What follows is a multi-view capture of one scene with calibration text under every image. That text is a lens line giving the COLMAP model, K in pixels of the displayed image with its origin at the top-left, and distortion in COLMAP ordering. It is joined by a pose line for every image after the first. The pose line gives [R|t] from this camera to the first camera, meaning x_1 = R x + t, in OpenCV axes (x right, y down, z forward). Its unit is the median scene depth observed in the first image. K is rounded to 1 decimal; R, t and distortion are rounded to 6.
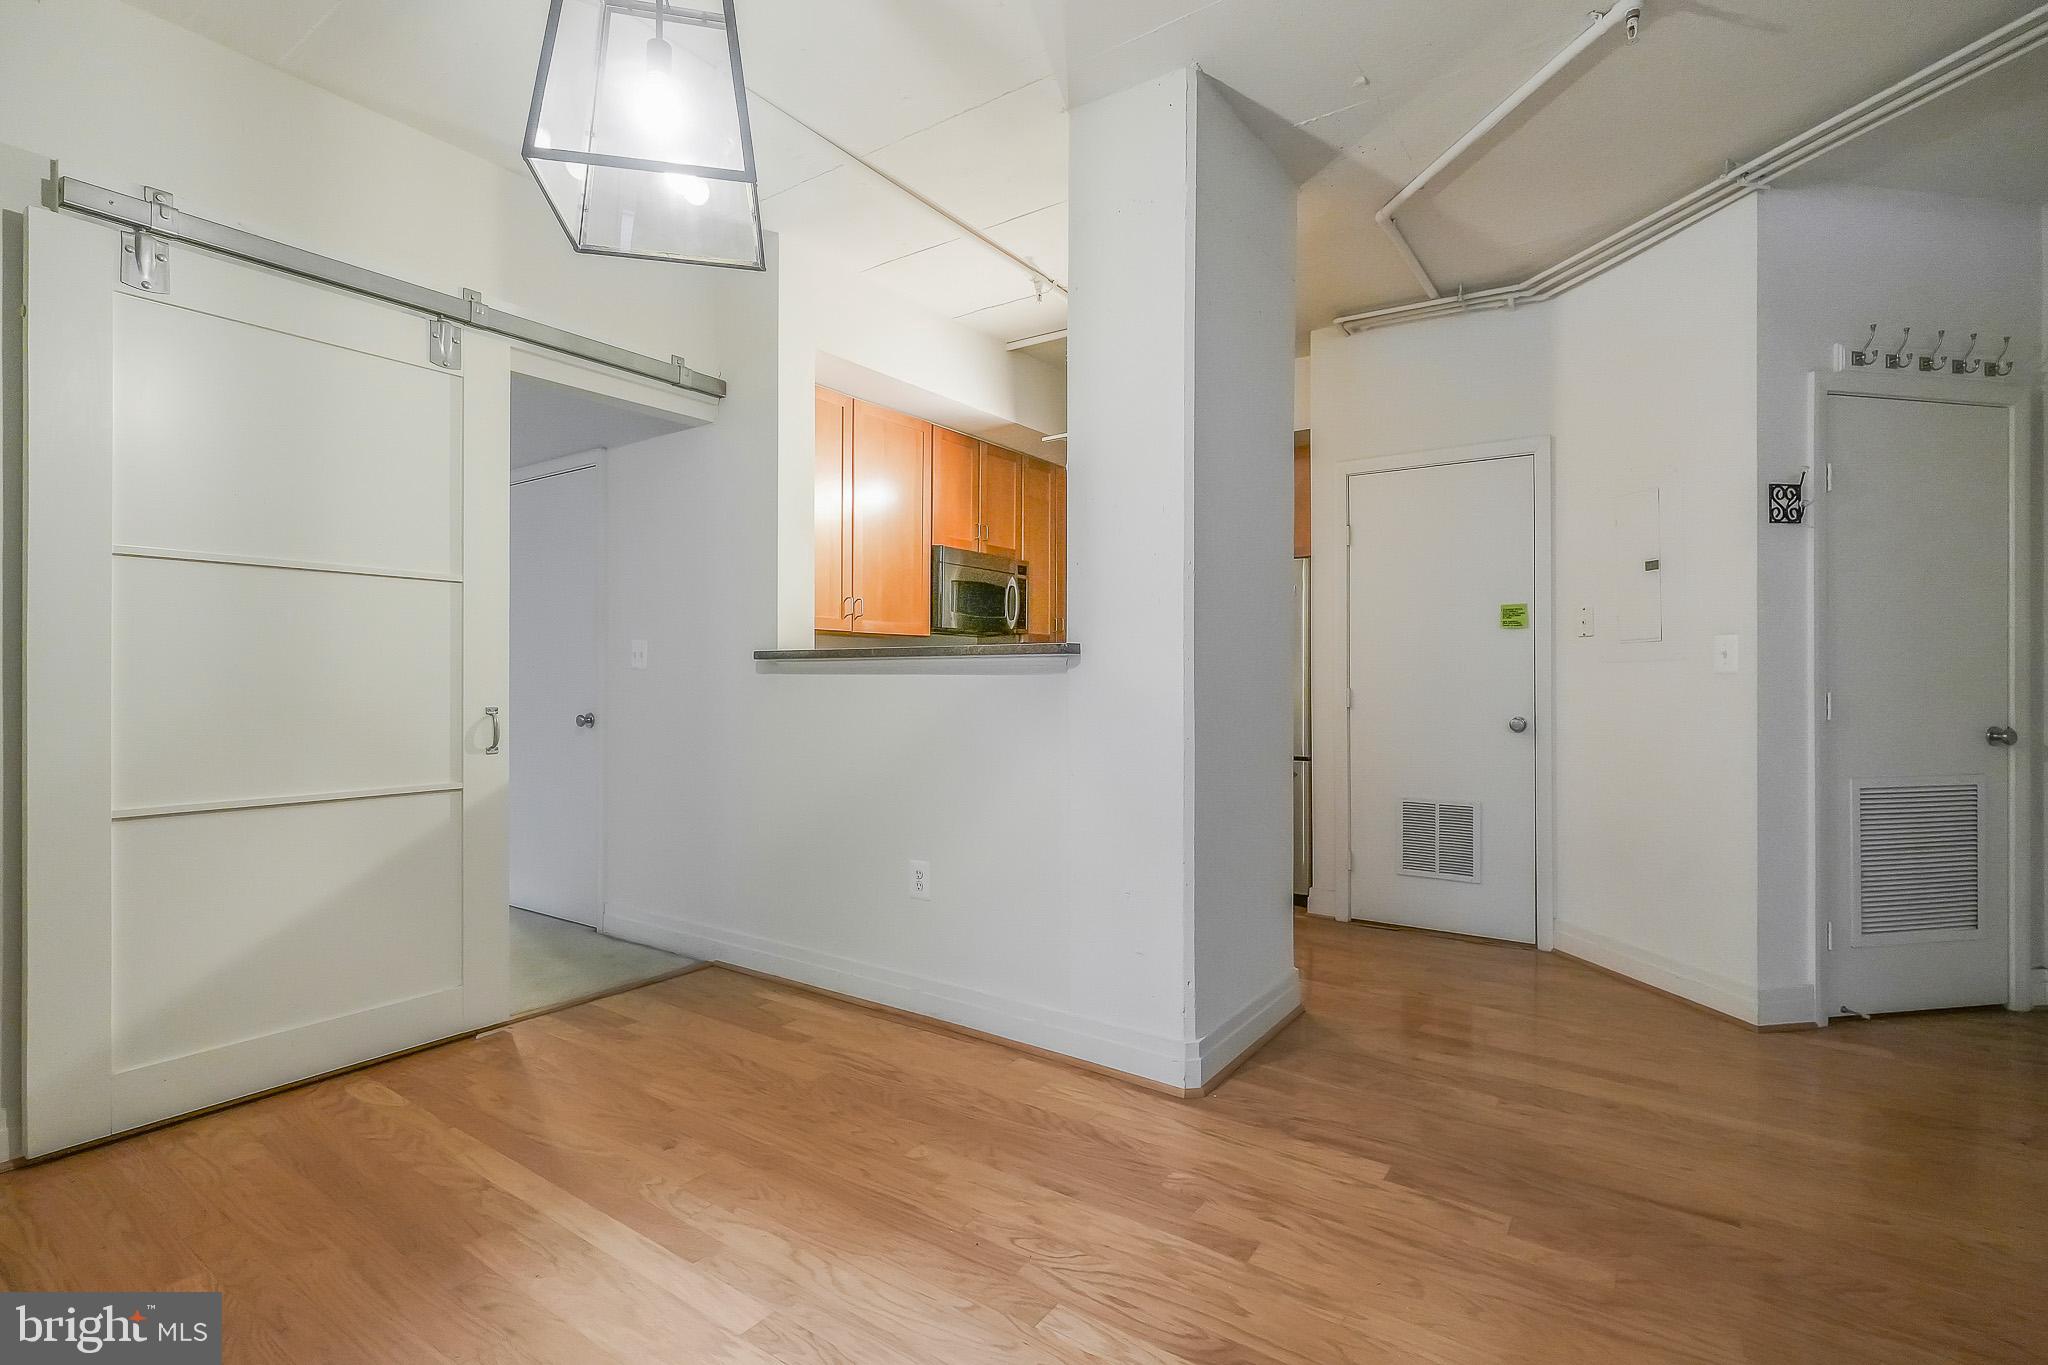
lens RADIAL K [[944.9, 0, 1038.9], [0, 944.9, 679.4], [0, 0, 1]] dist [-0.000389, -0.000156]
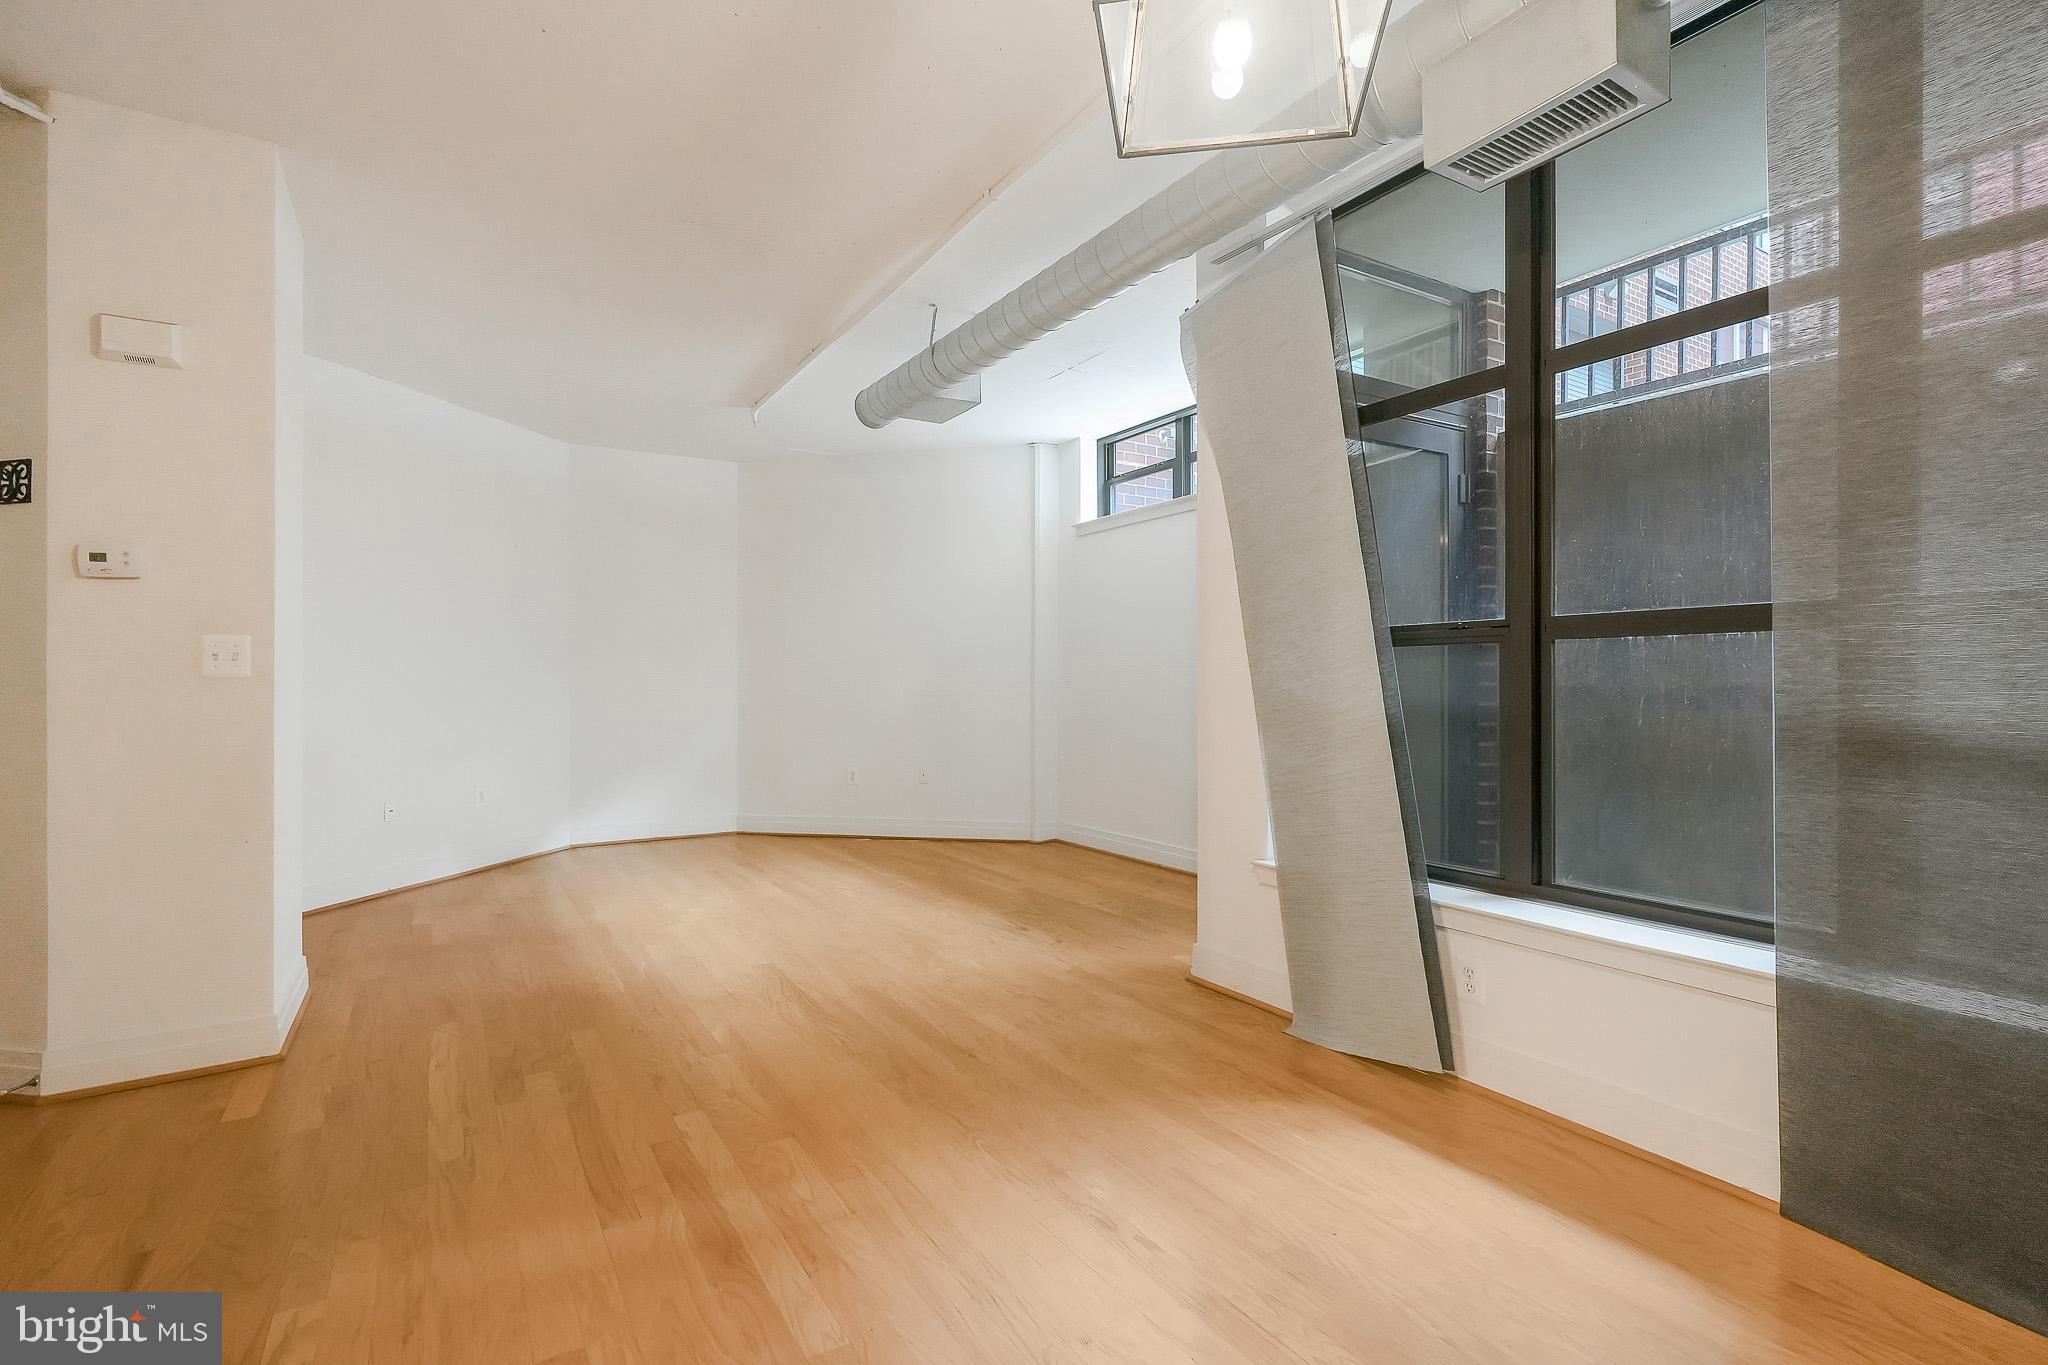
lens RADIAL K [[969.2, 0, 1011.4], [0, 969.2, 678.6], [0, 0, 1]] dist [0.013173, -0.000220]
pose [[-0.905779, 0.007046, 0.423691, -0.297028], [0.008392, 0.999964, 0.001310, -0.001866], [-0.423667, 0.004742, -0.905806, 0.925340]]
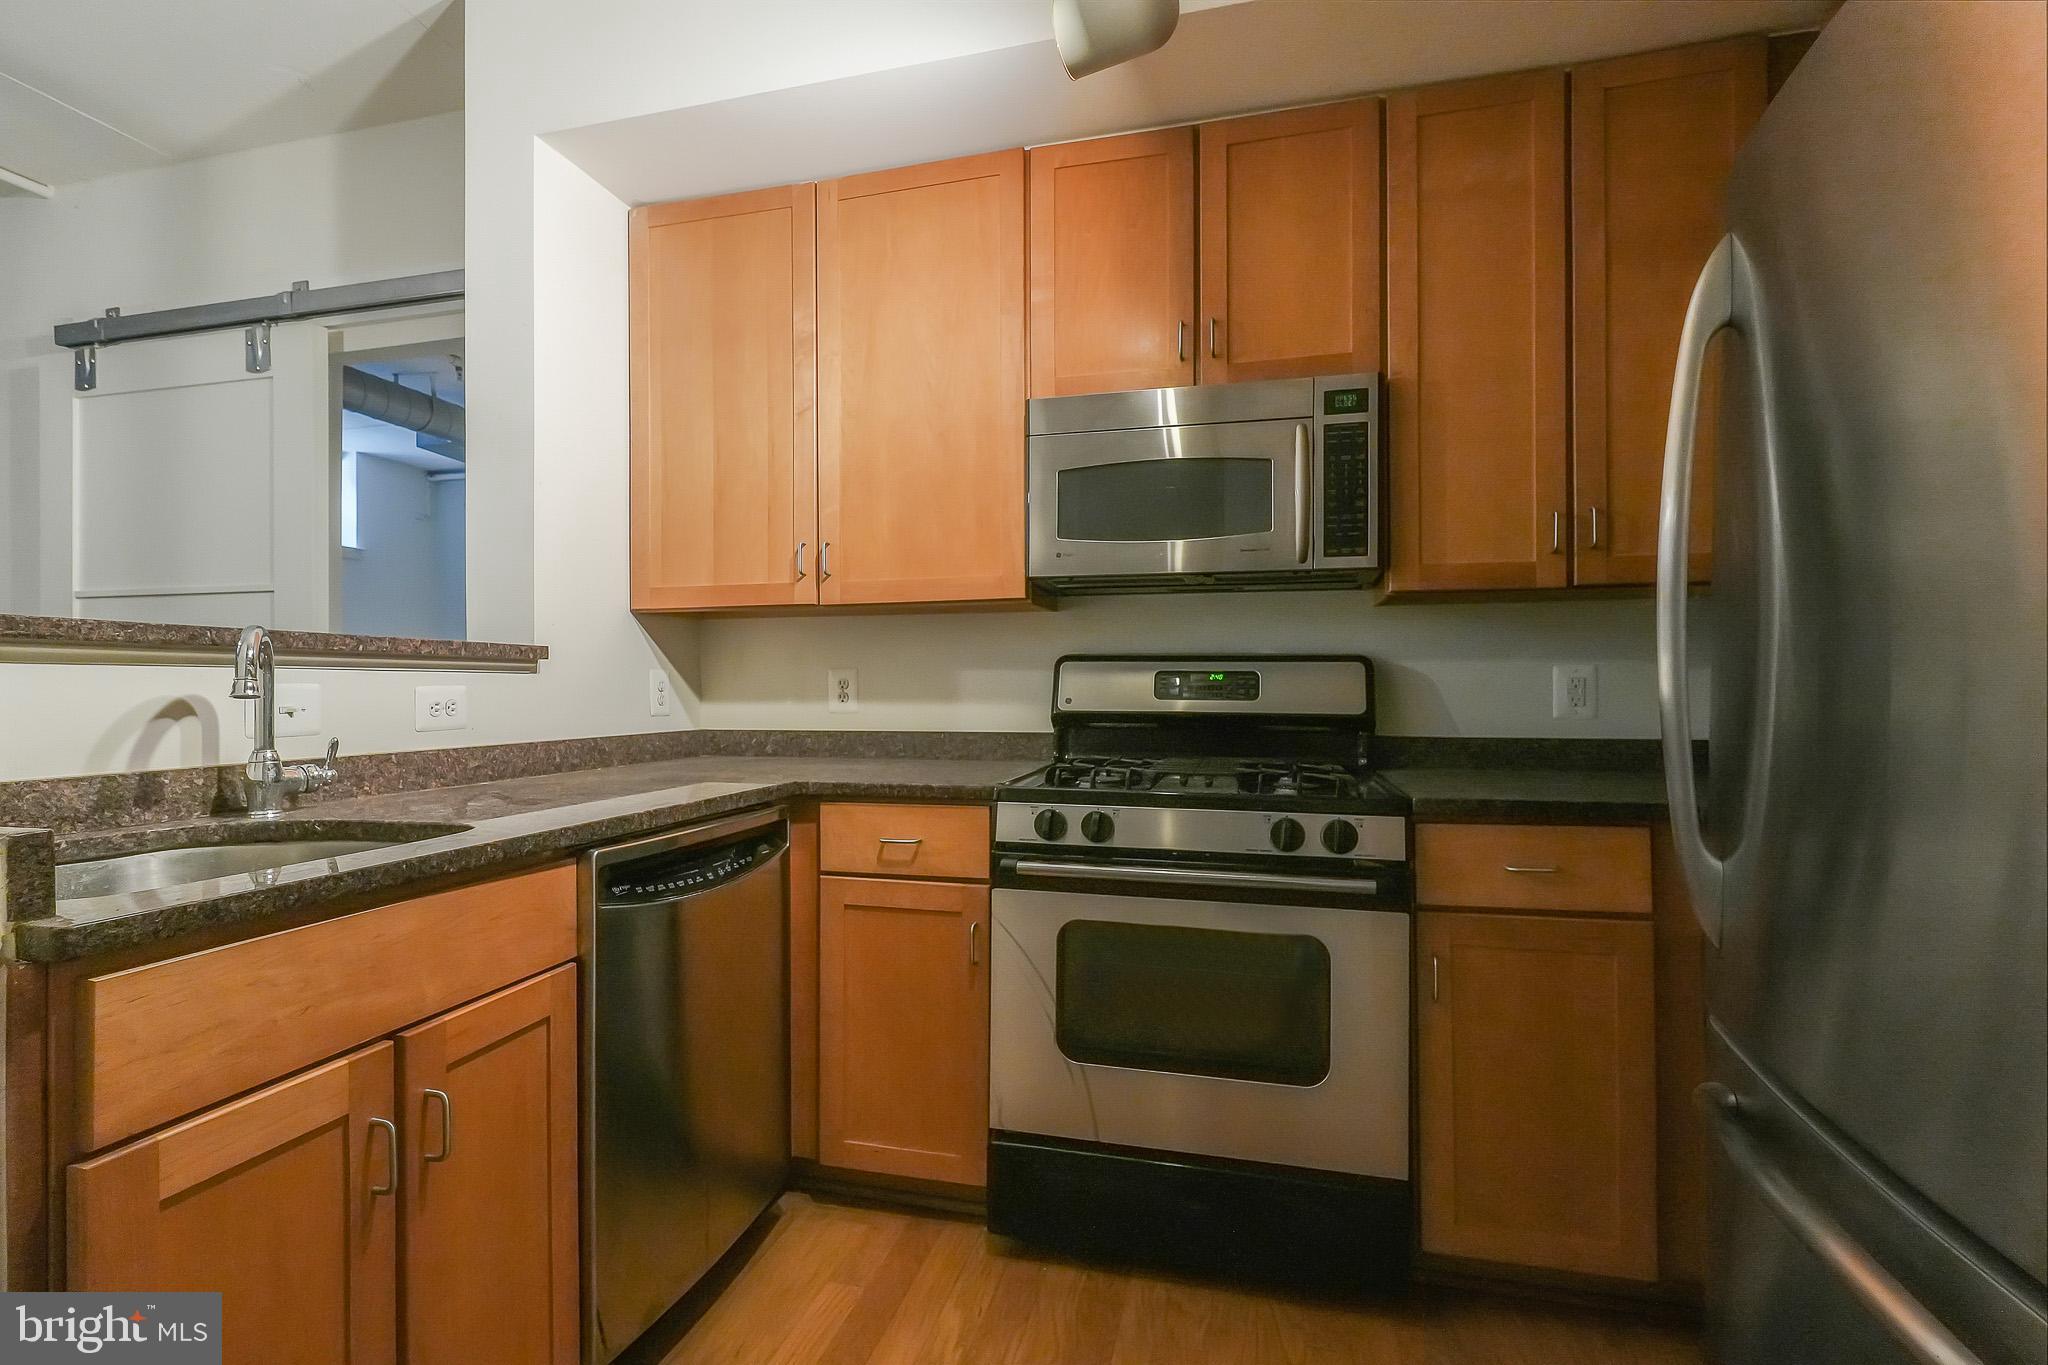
lens RADIAL K [[936.9, 0, 952.3], [0, 936.9, 698.6], [0, 0, 1]] dist [-0.000306, 0.000427]
pose [[0.335270, 0.010767, -0.942060, 0.463950], [0.000378, 0.999933, 0.011563, -0.000309], [0.942122, -0.004233, 0.335244, 1.173435]]
